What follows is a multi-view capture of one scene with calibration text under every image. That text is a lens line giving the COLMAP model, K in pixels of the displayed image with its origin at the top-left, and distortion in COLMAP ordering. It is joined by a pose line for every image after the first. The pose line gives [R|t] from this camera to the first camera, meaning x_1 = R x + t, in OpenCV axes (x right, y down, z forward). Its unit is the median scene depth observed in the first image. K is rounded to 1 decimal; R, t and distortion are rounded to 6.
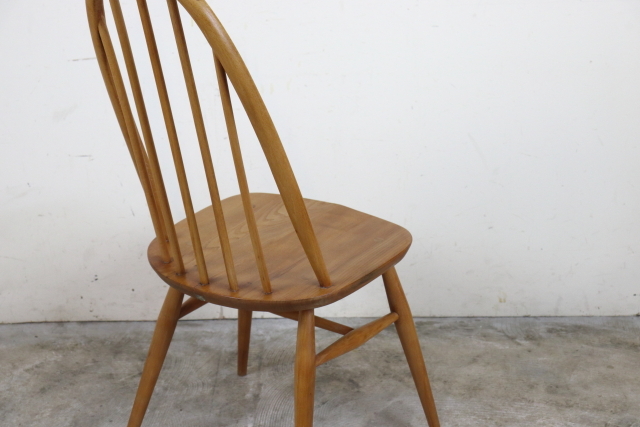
lens RADIAL K [[1363.3, 0, 320.0], [0, 1363.3, 213.5], [0, 0, 1]] dist [0.360070, 0.292522]
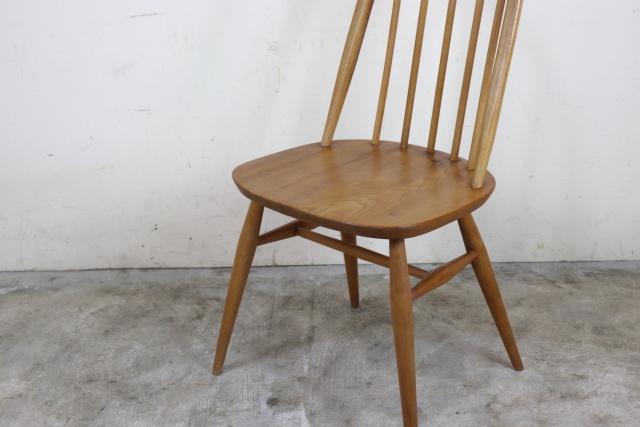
lens RADIAL K [[1058.5, 0, 320.0], [0, 1058.5, 213.5], [0, 0, 1]] dist [0.167969, 0.165591]
pose [[0.999882, -0.006821, -0.013737, -0.026107], [0.007069, 0.999811, 0.018122, 0.023274], [0.013611, -0.018217, 0.999741, 0.193063]]
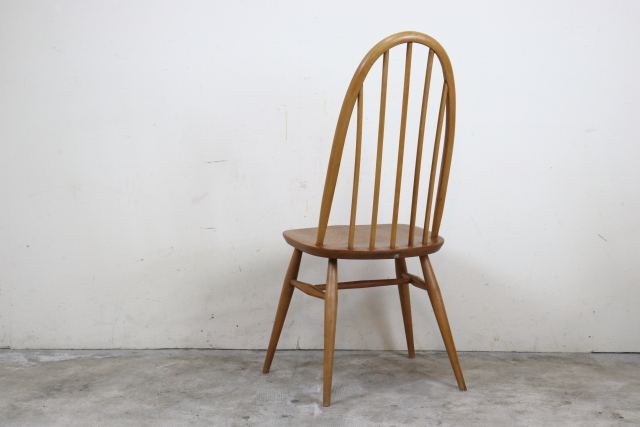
lens RADIAL K [[1147.4, 0, 320.0], [0, 1147.4, 213.5], [0, 0, 1]] dist [0.238731, 0.082009]
pose [[0.999133, 0.015038, -0.038832, -0.004767], [-0.024322, 0.967668, -0.251053, 0.255557], [0.033801, 0.251780, 0.967194, -0.202589]]
